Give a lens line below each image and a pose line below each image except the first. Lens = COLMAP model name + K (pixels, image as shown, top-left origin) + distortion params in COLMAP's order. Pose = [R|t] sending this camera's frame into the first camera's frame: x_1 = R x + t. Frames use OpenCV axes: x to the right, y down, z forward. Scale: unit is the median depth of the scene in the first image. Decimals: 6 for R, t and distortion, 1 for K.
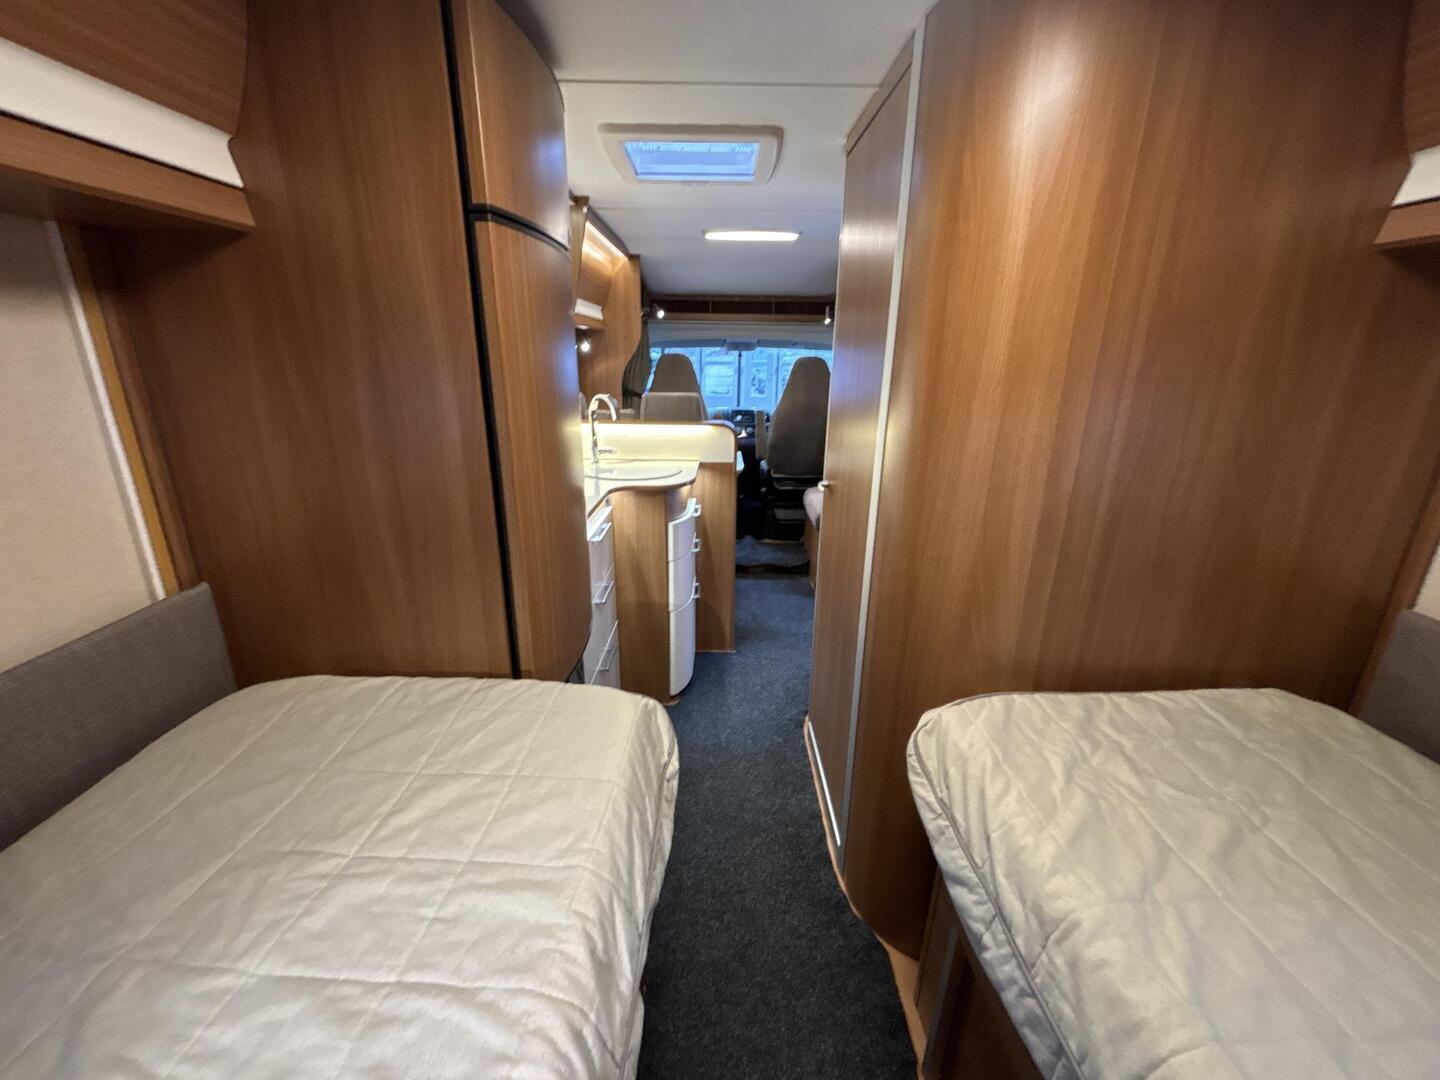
lens RADIAL K [[587.2, 0, 720.0], [0, 587.2, 536.8], [0, 0, 1]] dist [0.001175, -0.001076]
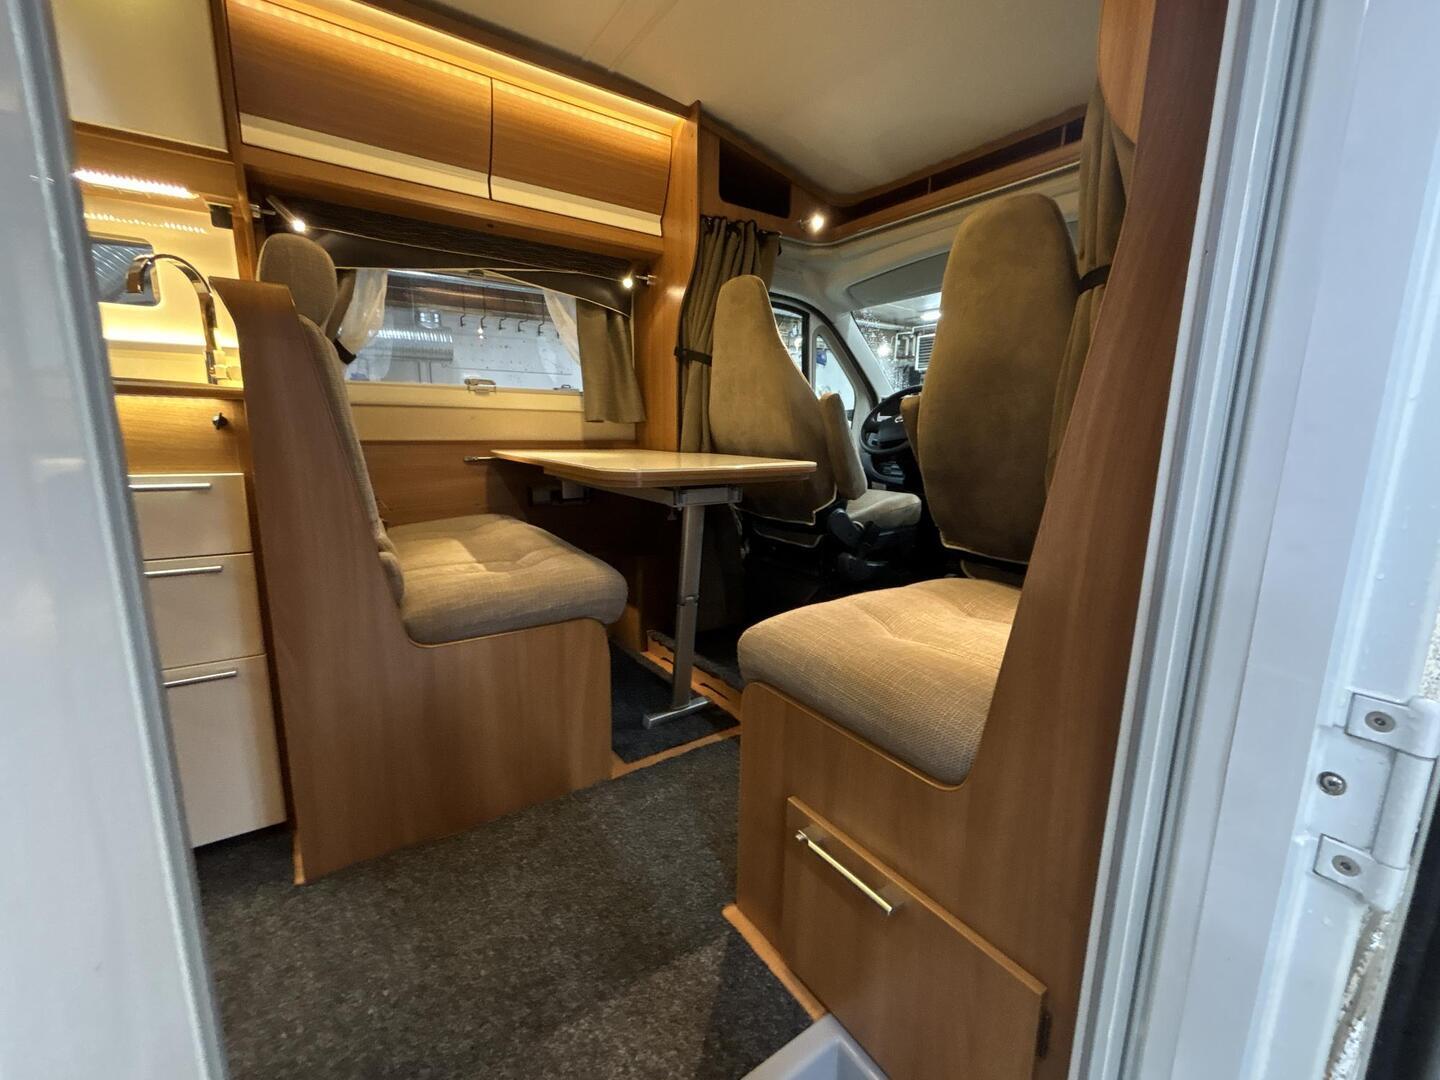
lens RADIAL K [[591.0, 0, 720.3], [0, 591.0, 535.7], [0, 0, 1]] dist [-0.000663, 0.005372]
pose [[0.573327, 0.142671, -0.806810, 0.319402], [-0.250765, 0.968023, -0.007017, -0.066913], [0.780009, 0.206343, 0.590770, 0.635285]]
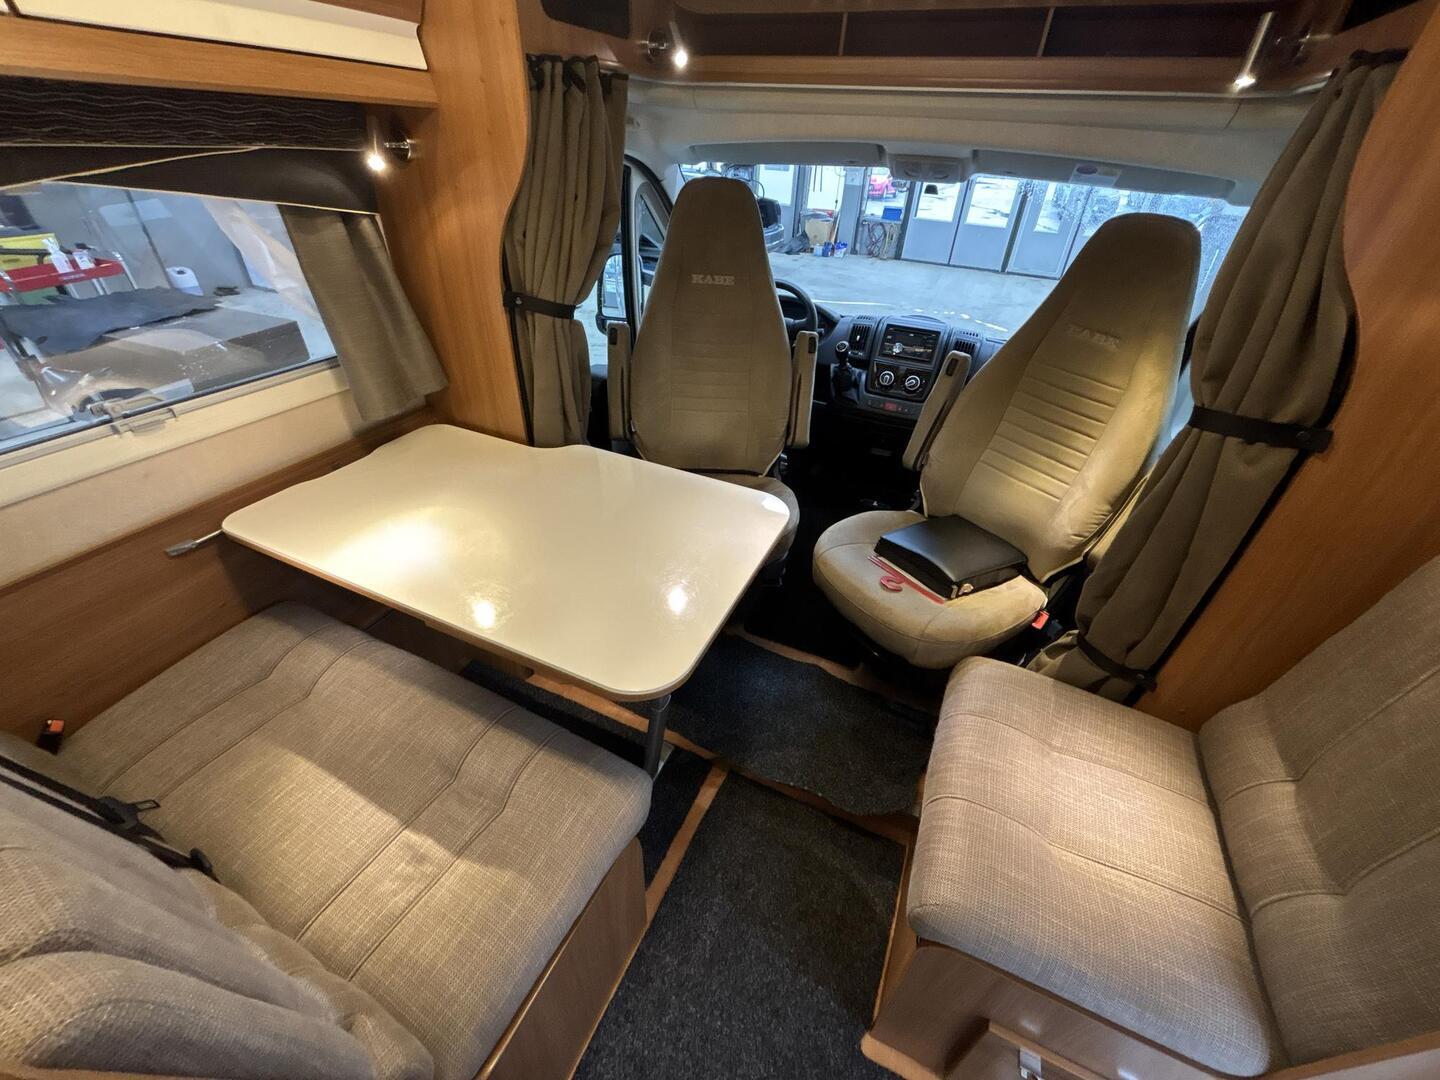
lens RADIAL K [[591.0, 0, 720.3], [0, 591.0, 535.7], [0, 0, 1]] dist [-0.000663, 0.005372]
pose [[0.909892, 0.255007, -0.327213, 0.103603], [-0.152837, 0.939339, 0.307055, -0.214045], [0.385665, -0.229377, 0.893672, 0.601476]]
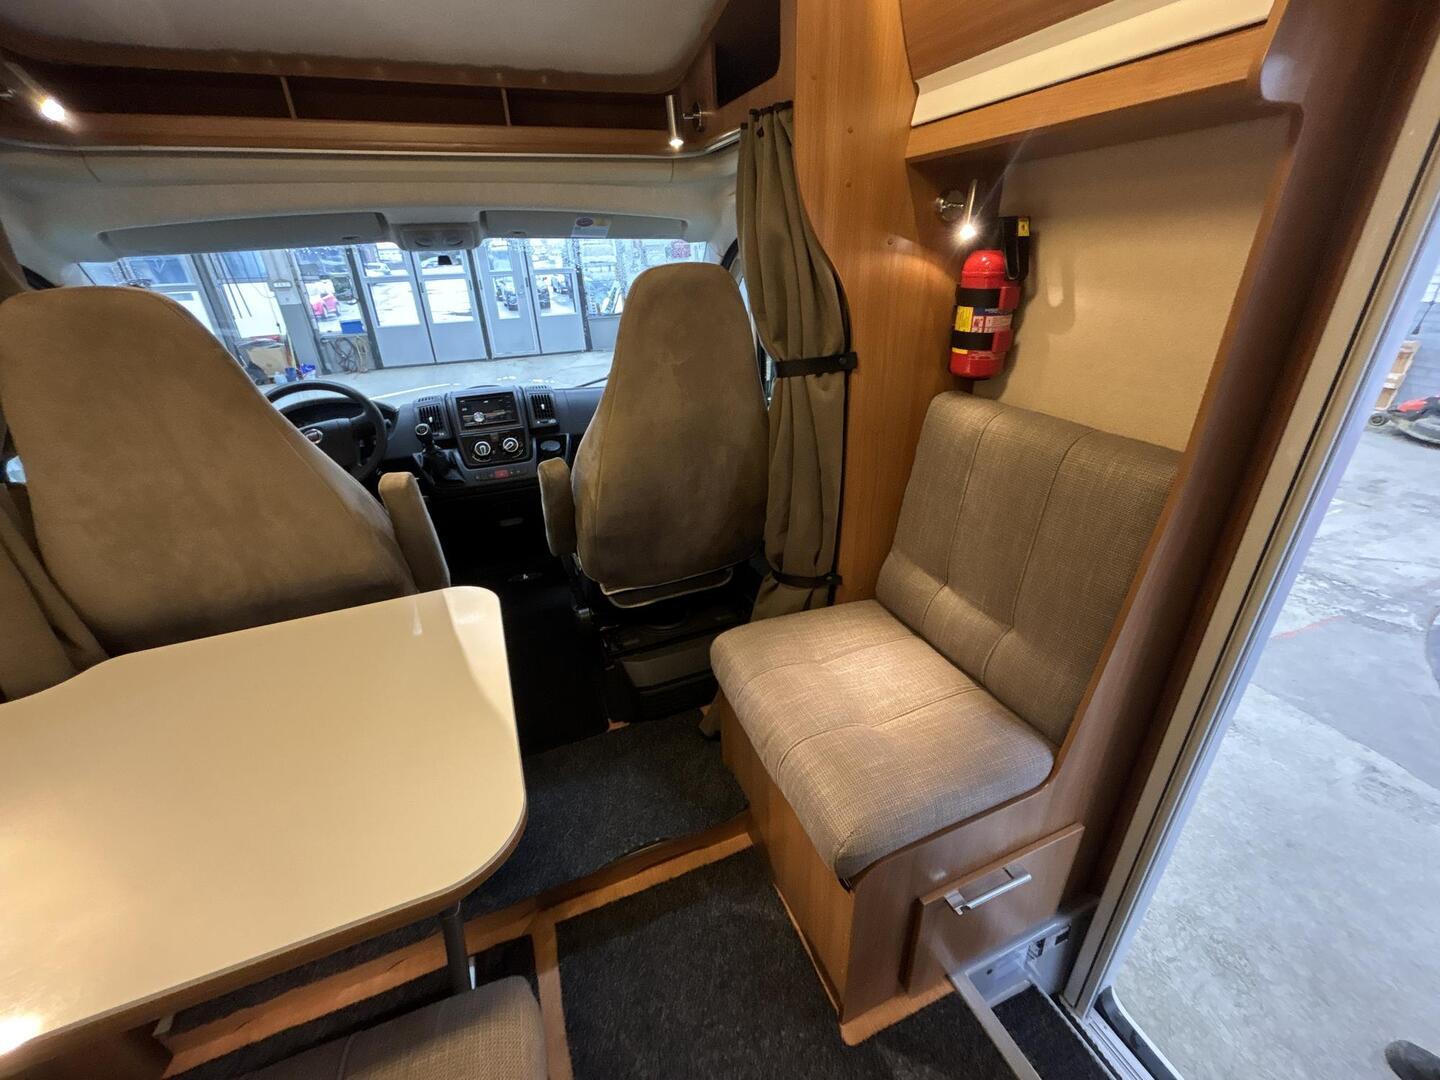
lens RADIAL K [[587.2, 0, 720.0], [0, 587.2, 536.8], [0, 0, 1]] dist [0.001175, -0.001076]
pose [[0.923351, -0.209848, 0.321539, 0.043628], [0.161303, 0.971955, 0.171125, -0.188244], [-0.348432, -0.106144, 0.931305, 0.617631]]
